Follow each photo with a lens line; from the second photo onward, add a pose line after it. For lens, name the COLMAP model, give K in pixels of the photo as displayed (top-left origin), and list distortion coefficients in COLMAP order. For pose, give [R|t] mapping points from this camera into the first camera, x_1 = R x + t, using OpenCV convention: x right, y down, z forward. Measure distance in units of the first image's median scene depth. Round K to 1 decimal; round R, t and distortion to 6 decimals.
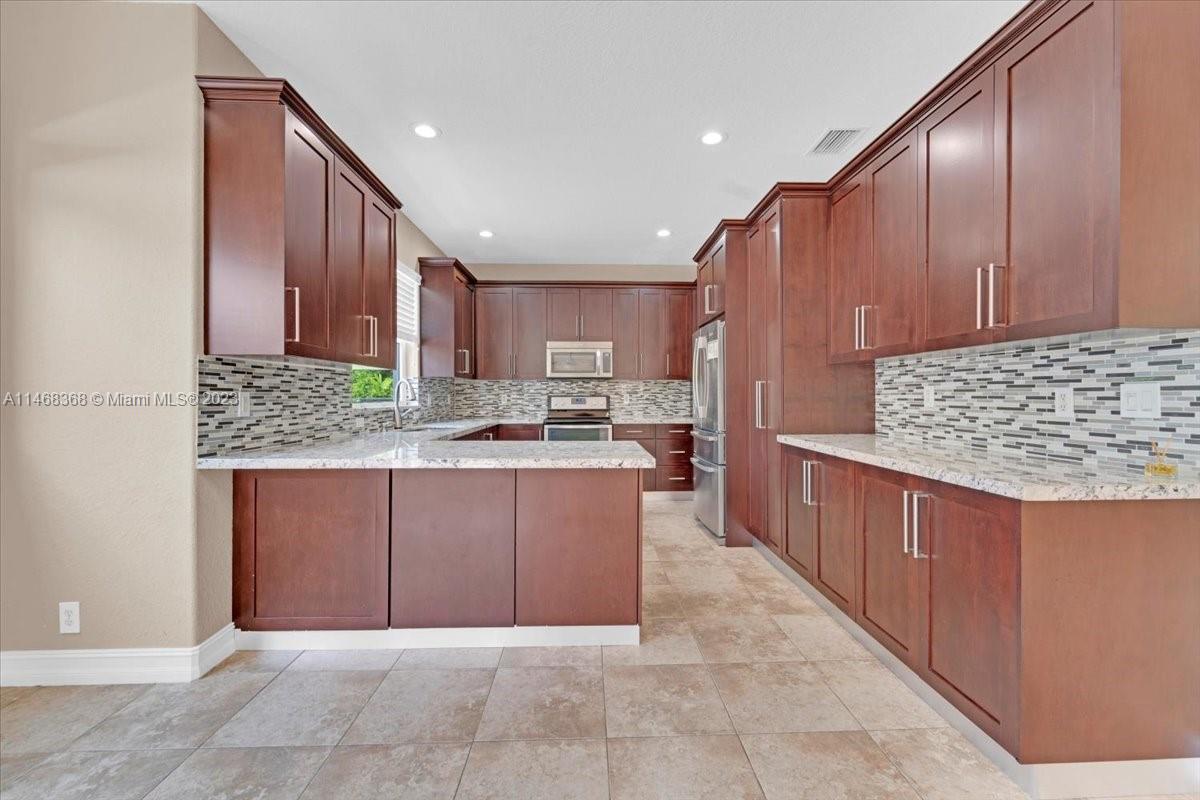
lens RADIAL K [[489.6, 0, 602.6], [0, 489.6, 396.6], [0, 0, 1]] dist [0.000211, -0.000423]
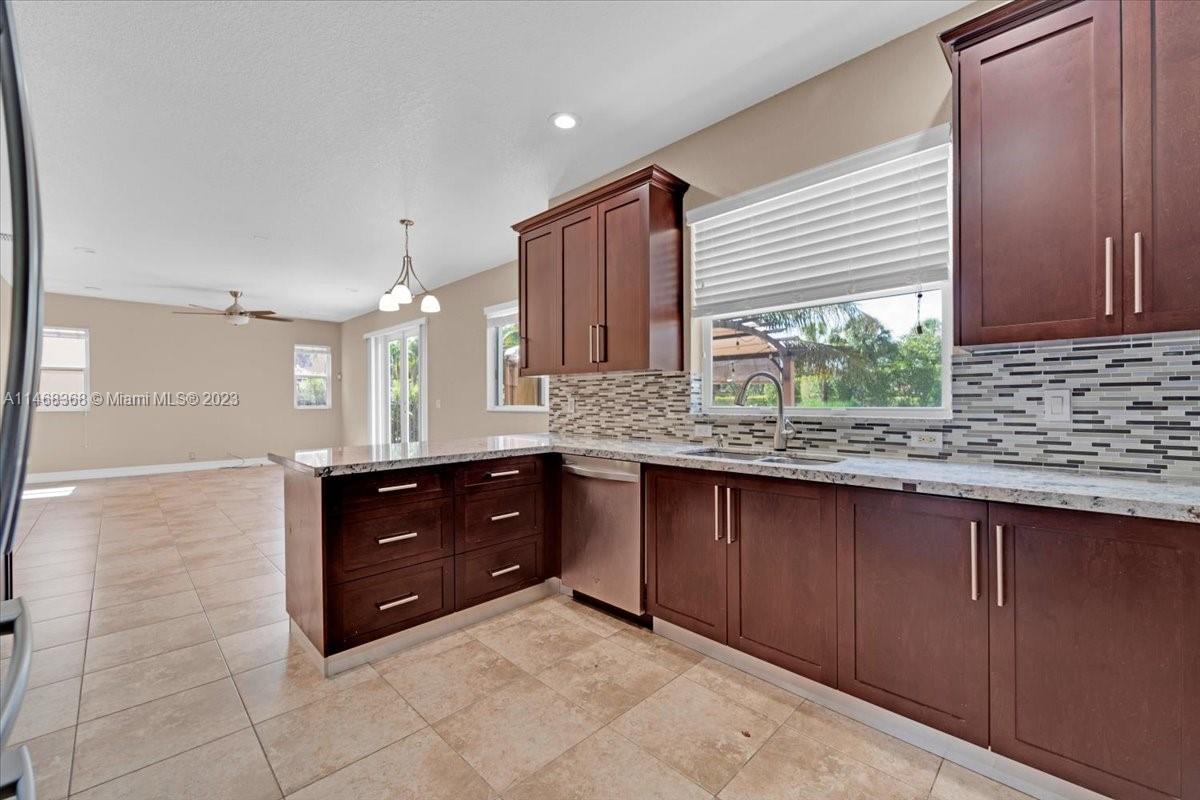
lens RADIAL K [[489.6, 0, 607.5], [0, 489.6, 398.8], [0, 0, 1]] dist [0.000211, -0.000423]
pose [[-0.725952, 0.005322, -0.687725, 0.237892], [0.006786, 0.999977, 0.000575, -0.004375], [0.687712, -0.004249, -0.725971, 1.769692]]
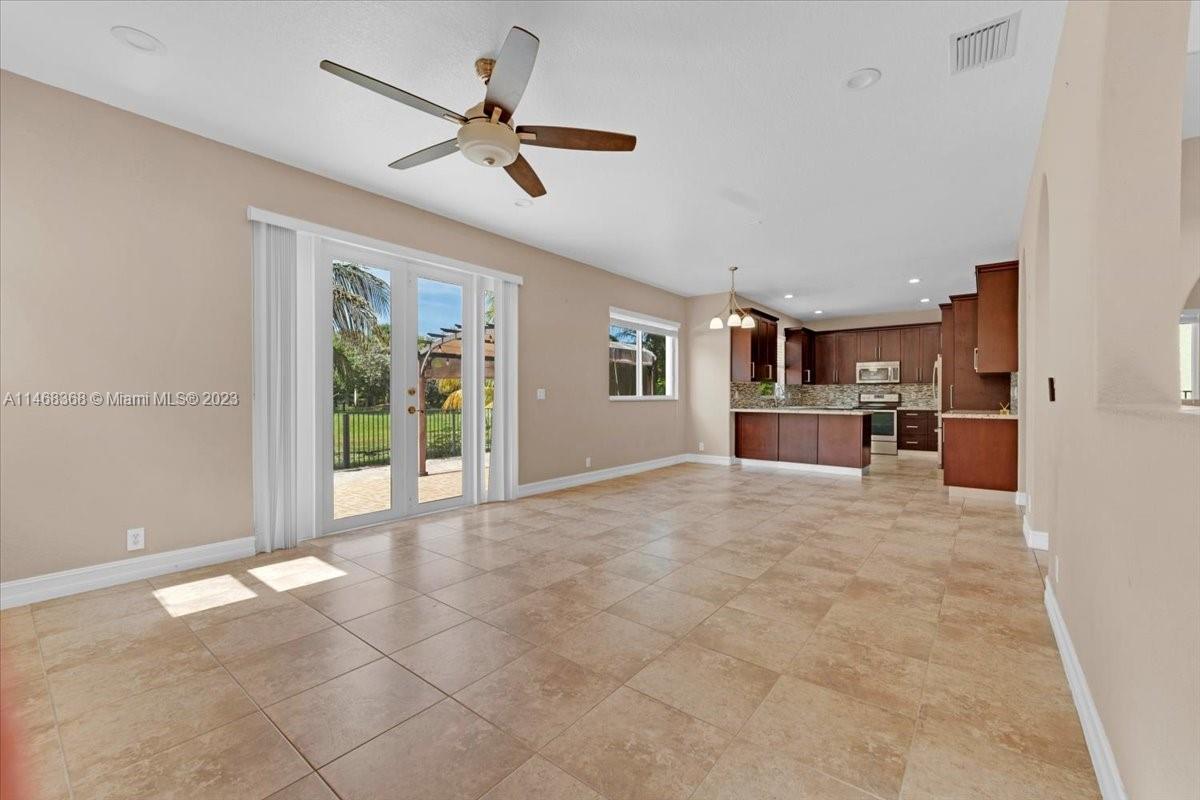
lens RADIAL K [[489.6, 0, 599.6], [0, 489.6, 397.8], [0, 0, 1]] dist [0.000211, -0.000423]
pose [[0.763387, 0.003383, -0.645933, 0.628695], [-0.003968, 0.999992, 0.000548, 0.032775], [0.645930, 0.002145, 0.763394, -1.872664]]
